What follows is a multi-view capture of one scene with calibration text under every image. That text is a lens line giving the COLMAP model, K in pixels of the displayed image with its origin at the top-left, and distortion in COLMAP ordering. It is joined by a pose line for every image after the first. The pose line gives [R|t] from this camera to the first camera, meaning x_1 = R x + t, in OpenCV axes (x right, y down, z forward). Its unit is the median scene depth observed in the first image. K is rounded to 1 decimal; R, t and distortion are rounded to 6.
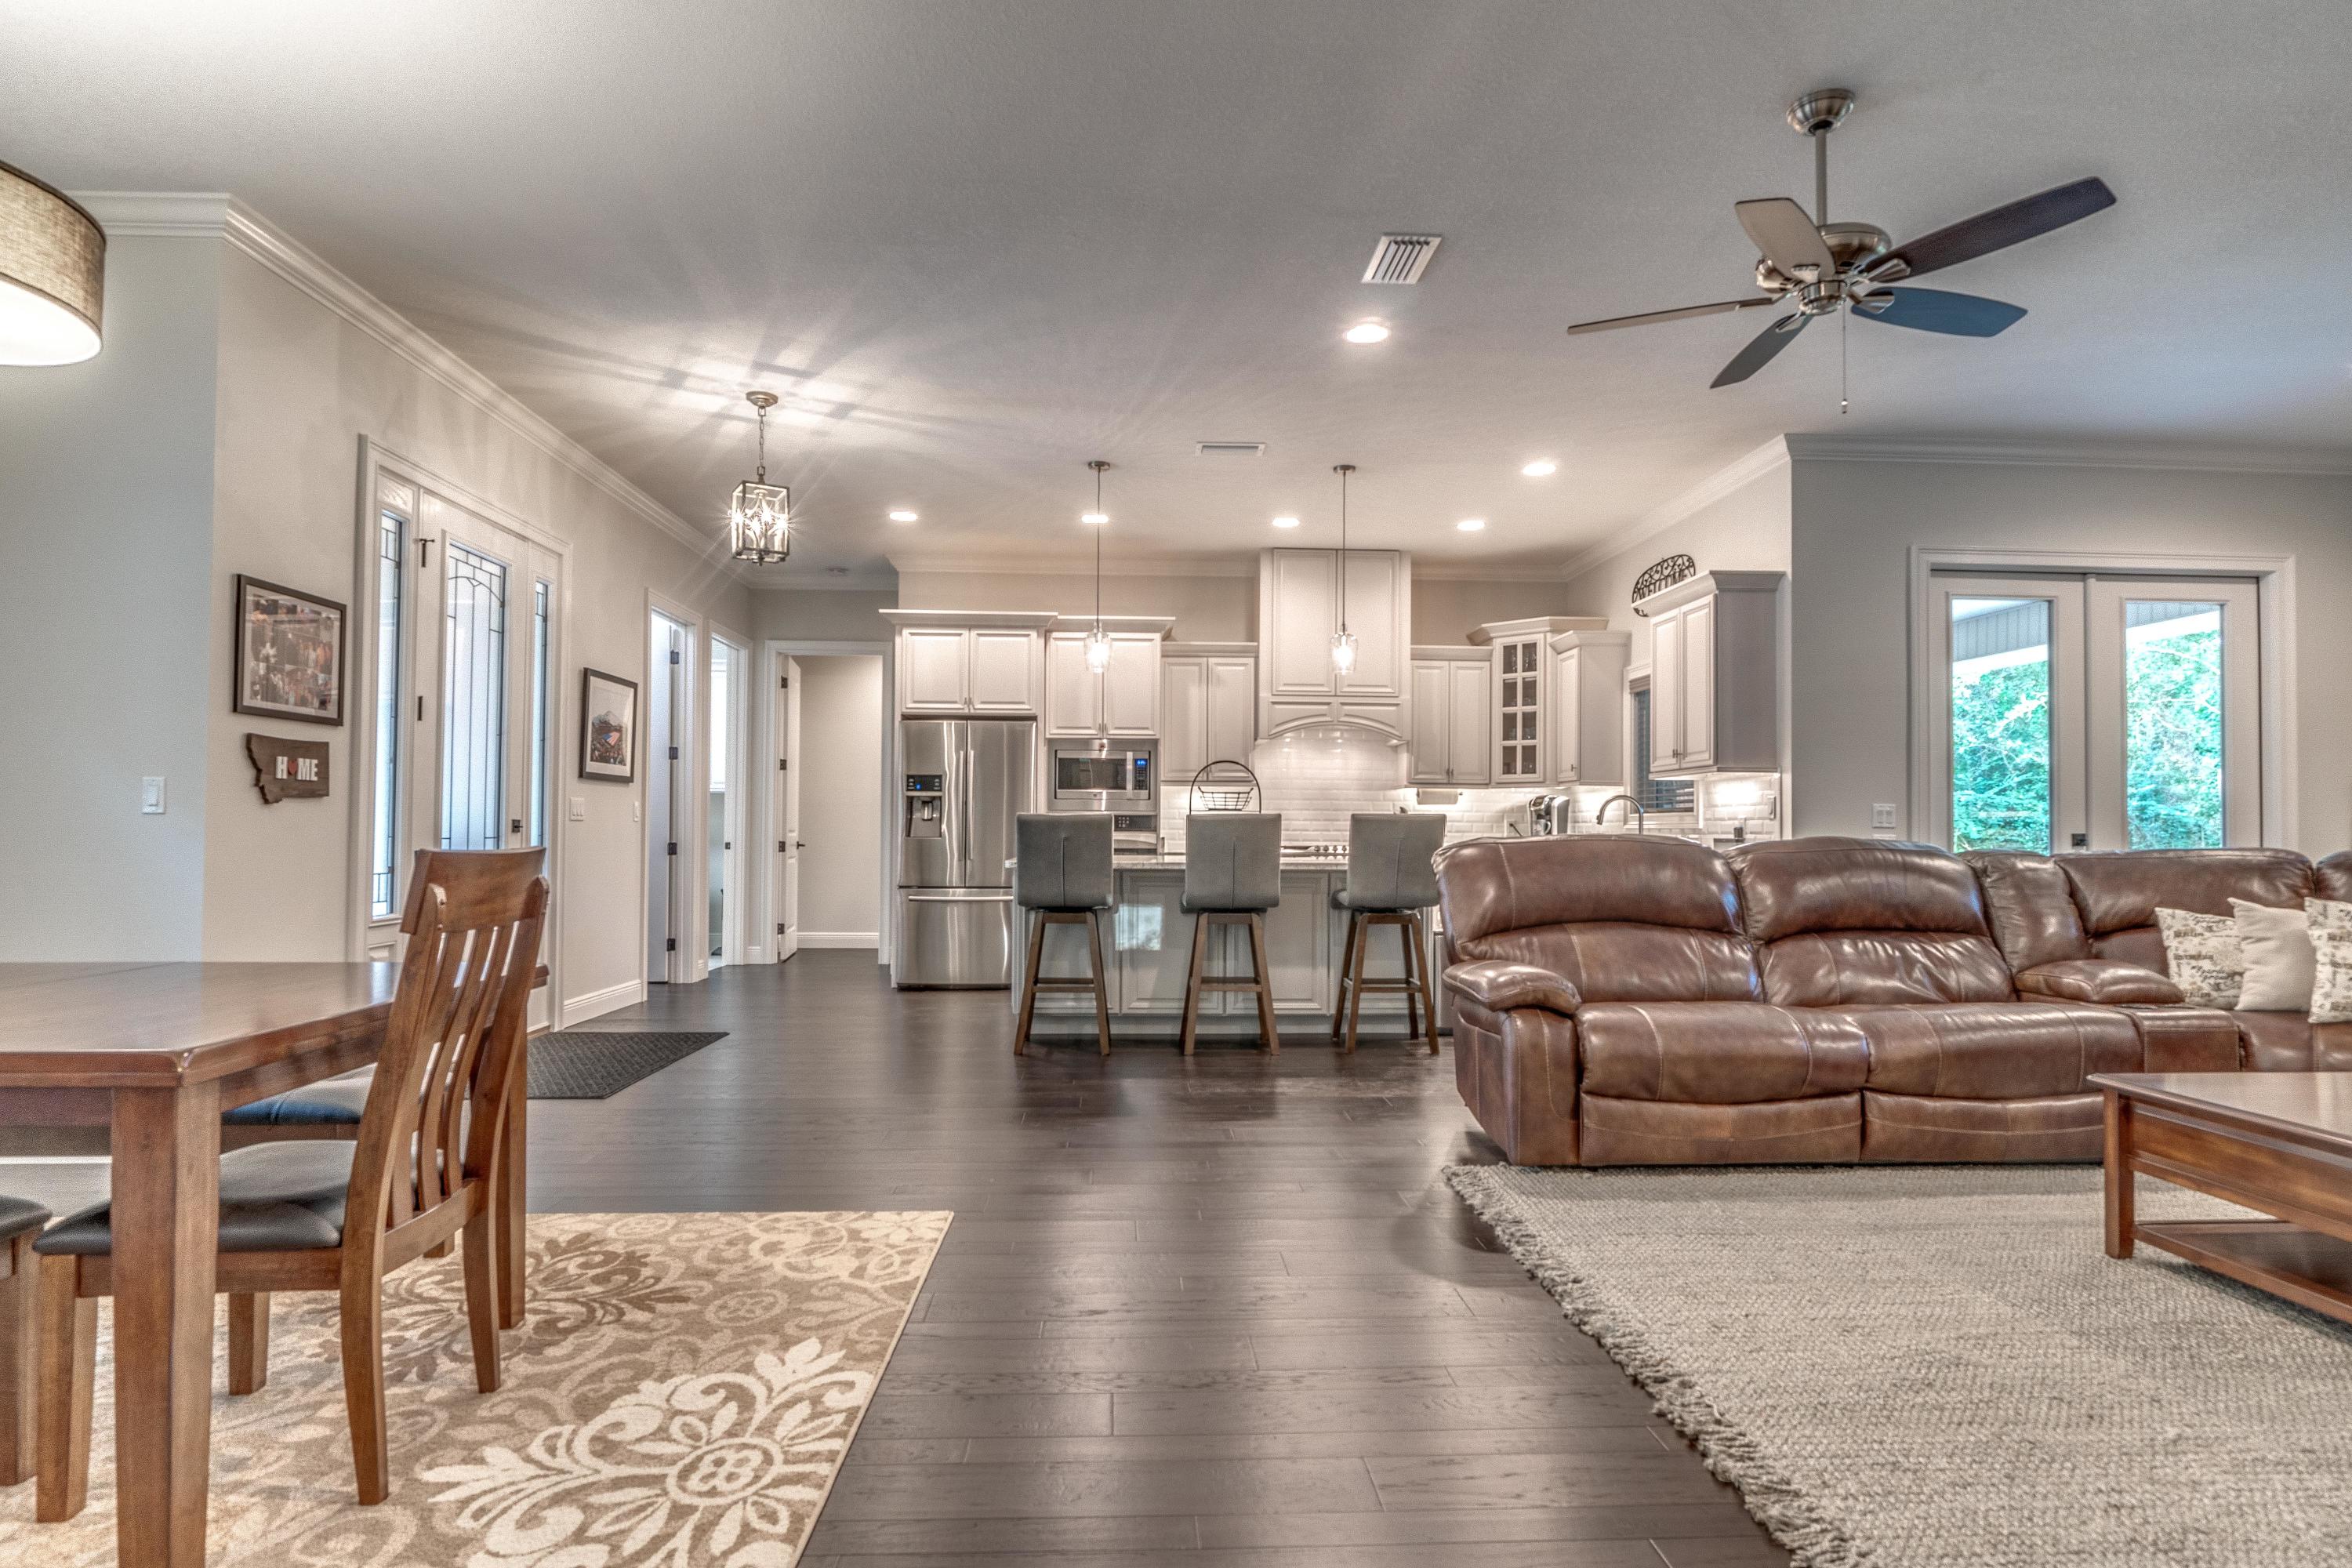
lens RADIAL K [[1241.8, 0, 1183.2], [0, 1241.8, 807.4], [0, 0, 1]] dist [-0.007331, -0.000644]
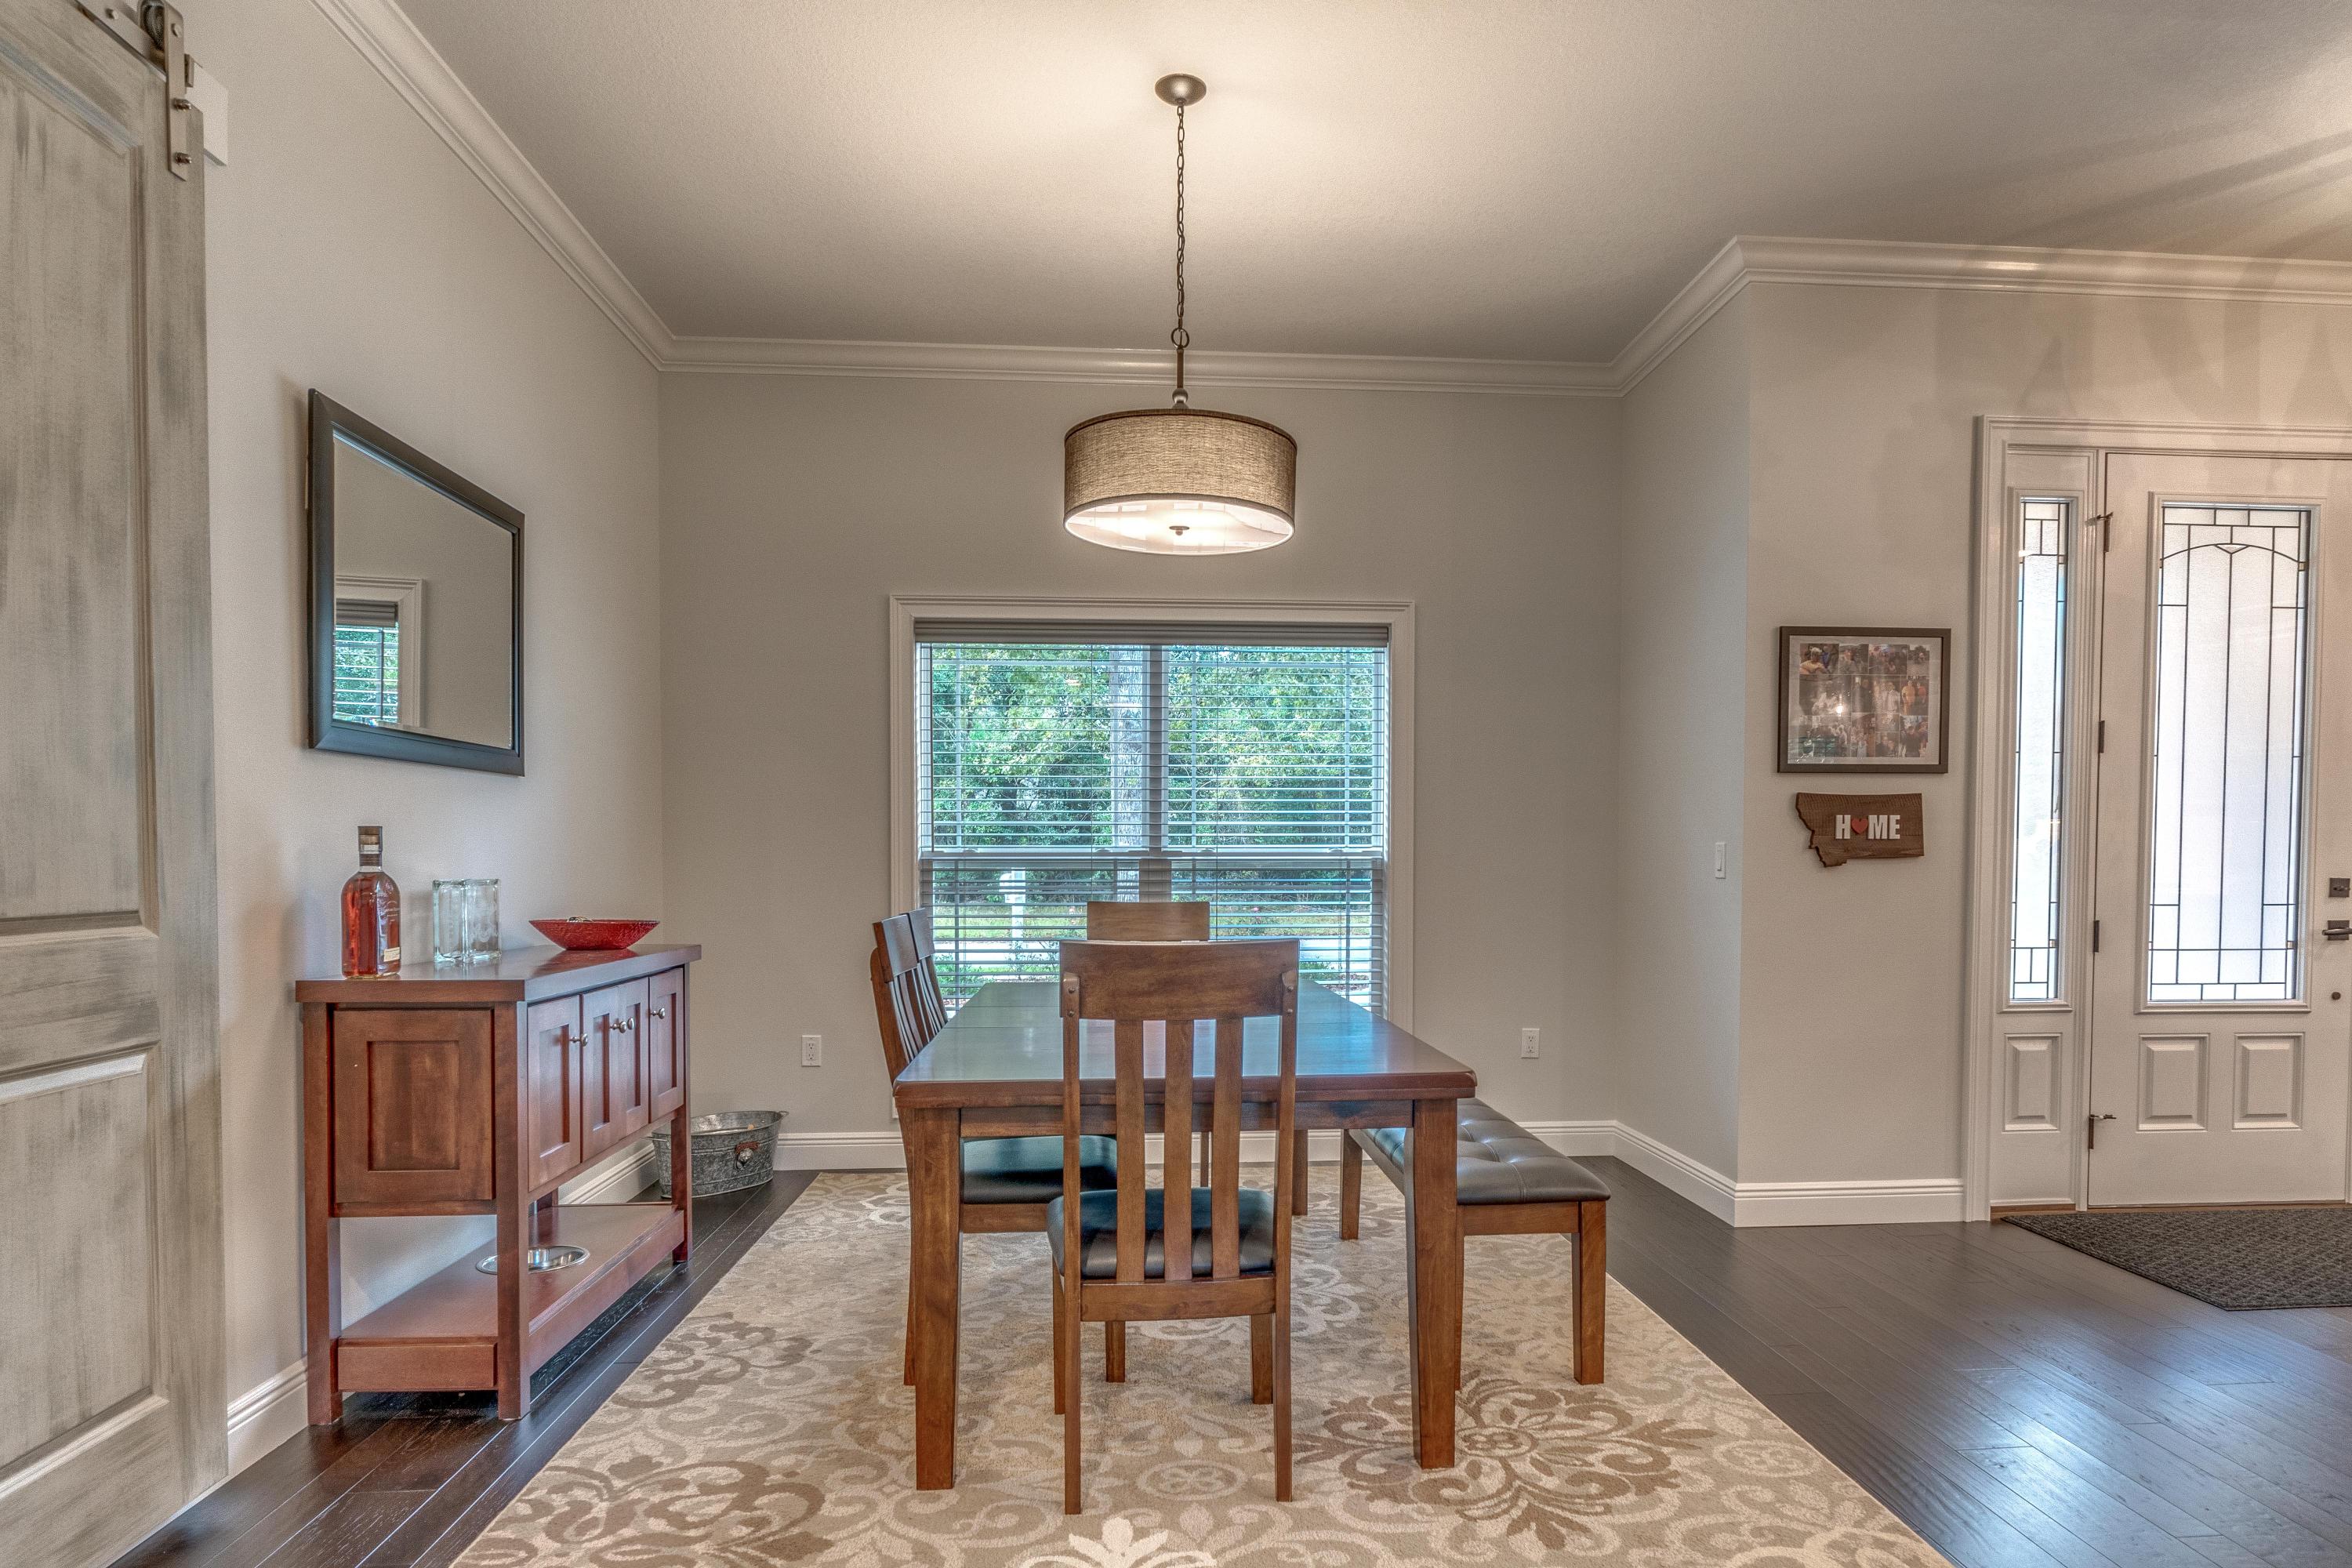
lens RADIAL K [[1373.9, 0, 1223.4], [0, 1373.9, 887.8], [0, 0, 1]] dist [0.003420, -0.001095]
pose [[0.030288, 0.016862, -0.999399, 0.224706], [0.019184, 0.999664, 0.017448, -0.011443], [0.999357, -0.019701, 0.029954, 0.422999]]
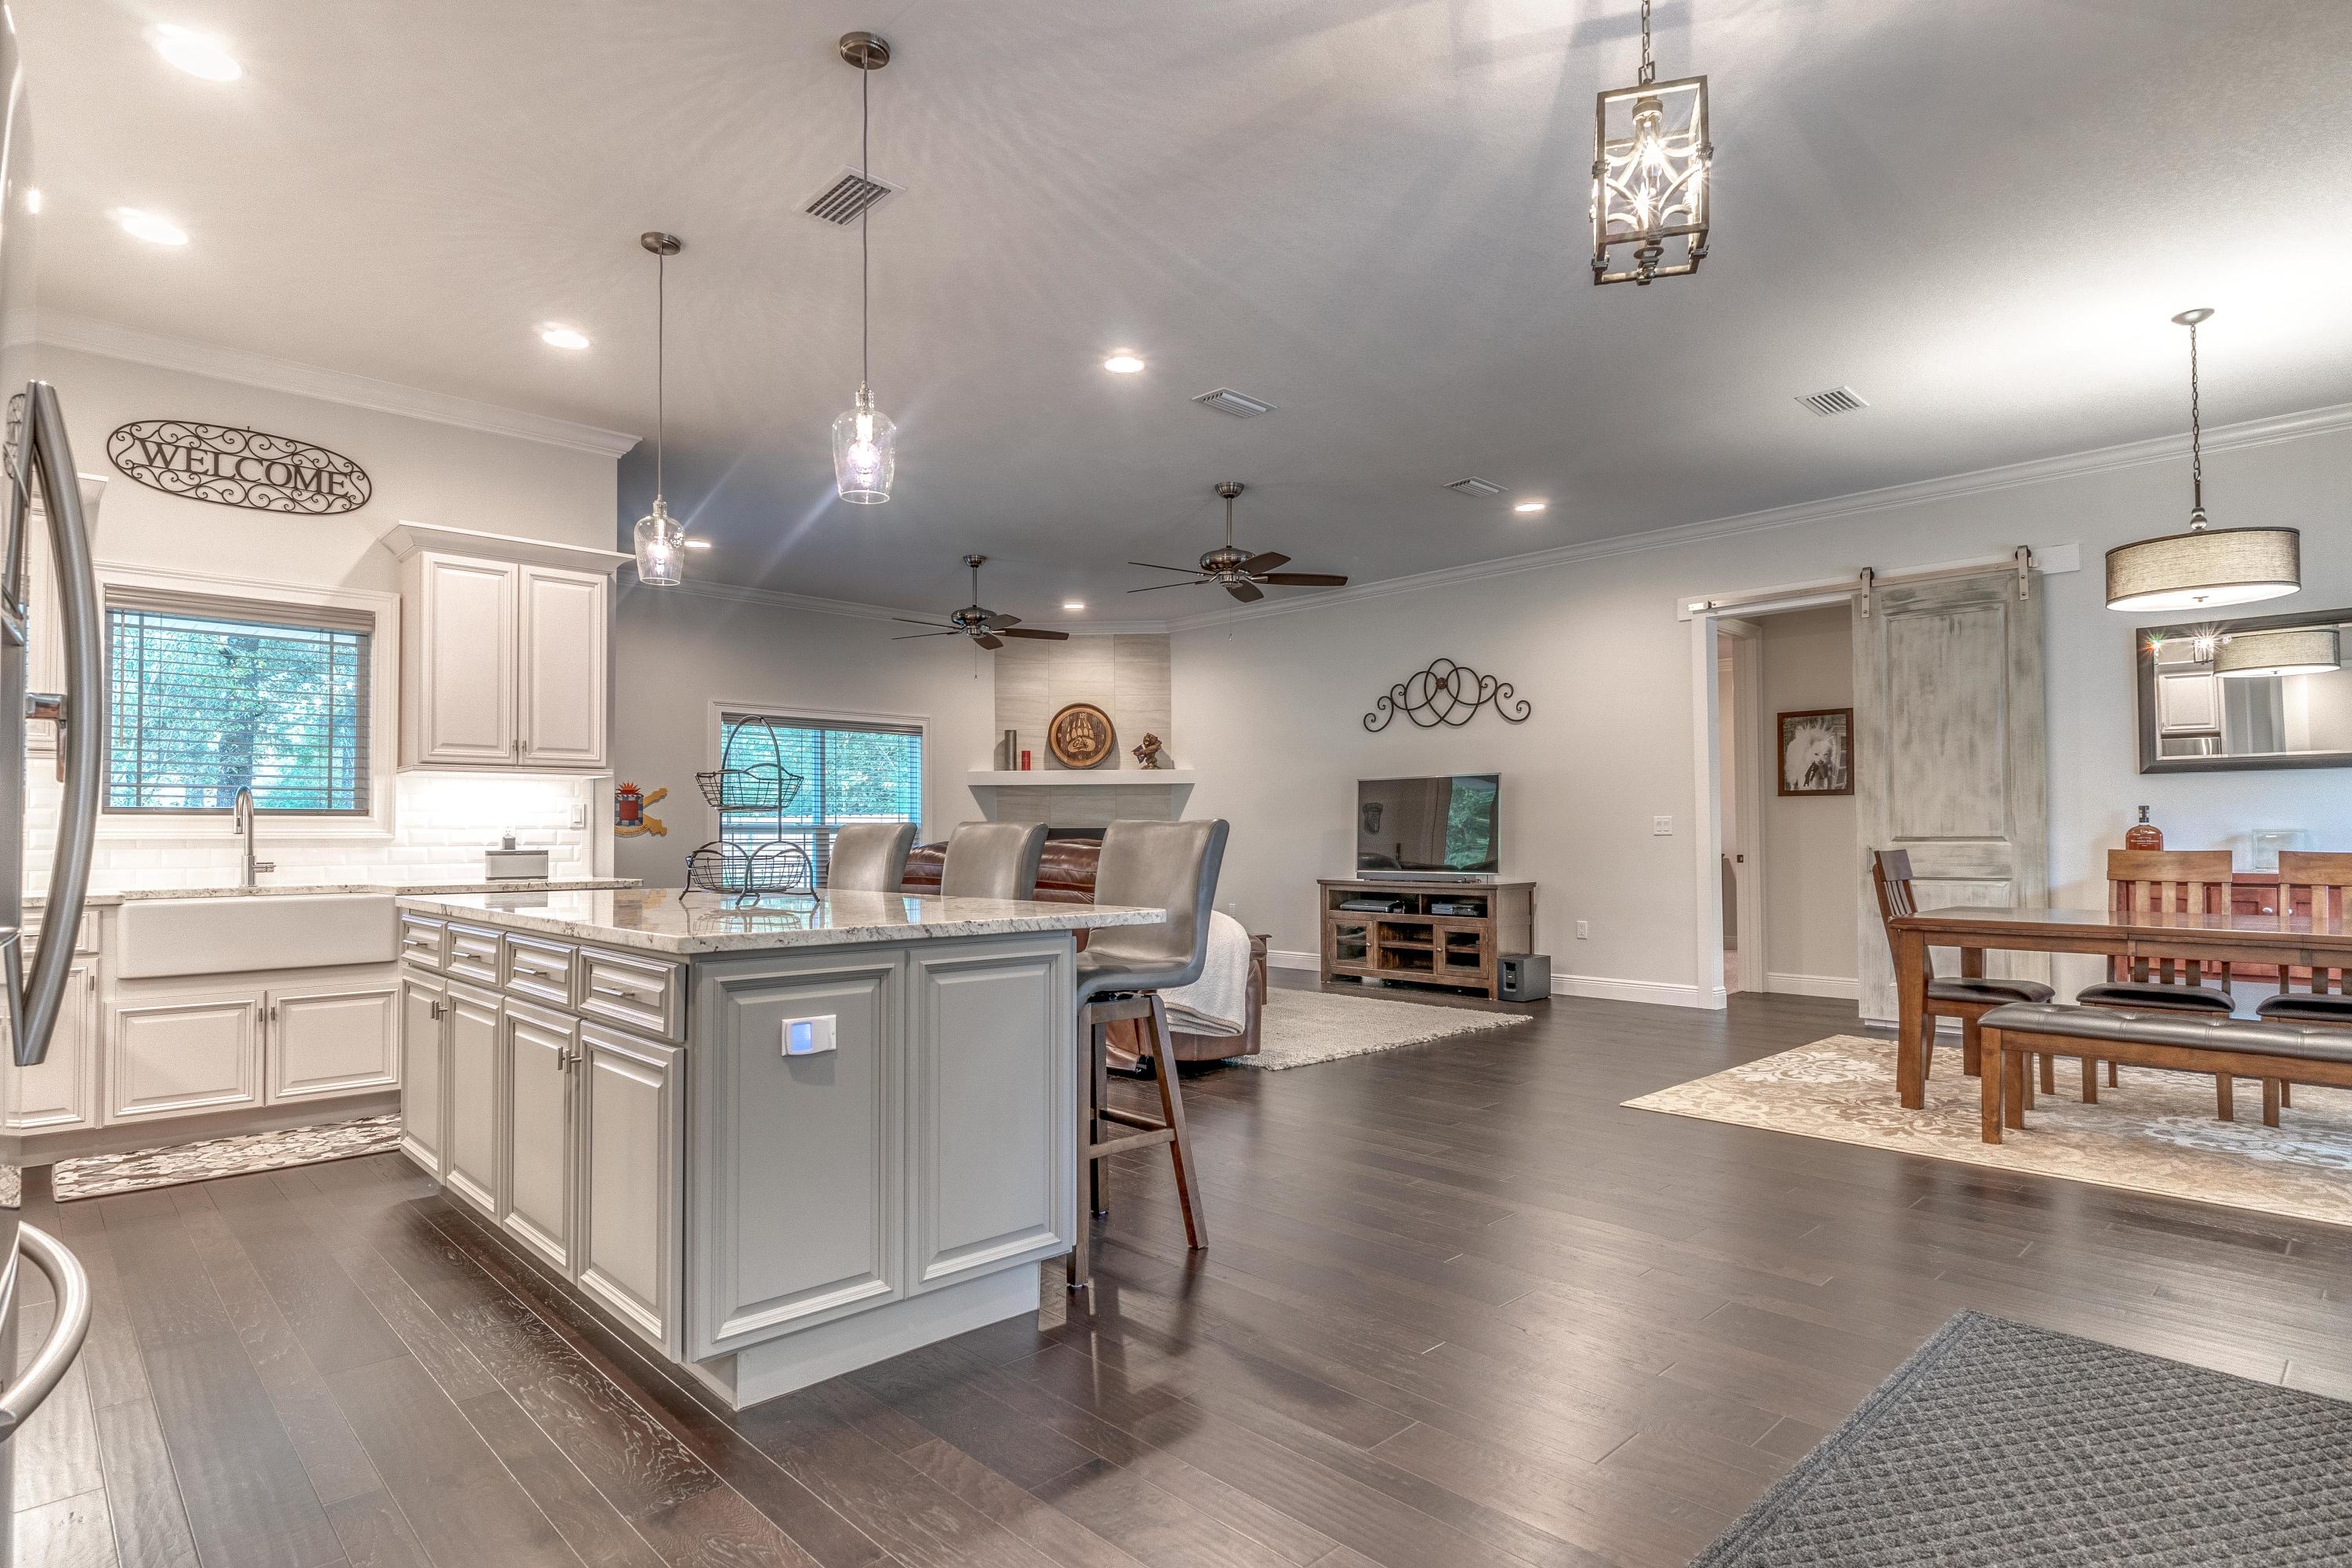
lens RADIAL K [[1226.6, 0, 1167.9], [0, 1226.6, 809.6], [0, 0, 1]] dist [-0.007476, -0.000168]
pose [[-0.650287, 0.012285, 0.759589, -0.618598], [-0.015163, 0.999460, -0.029146, 0.018594], [-0.759537, -0.030471, -0.649749, 1.559588]]
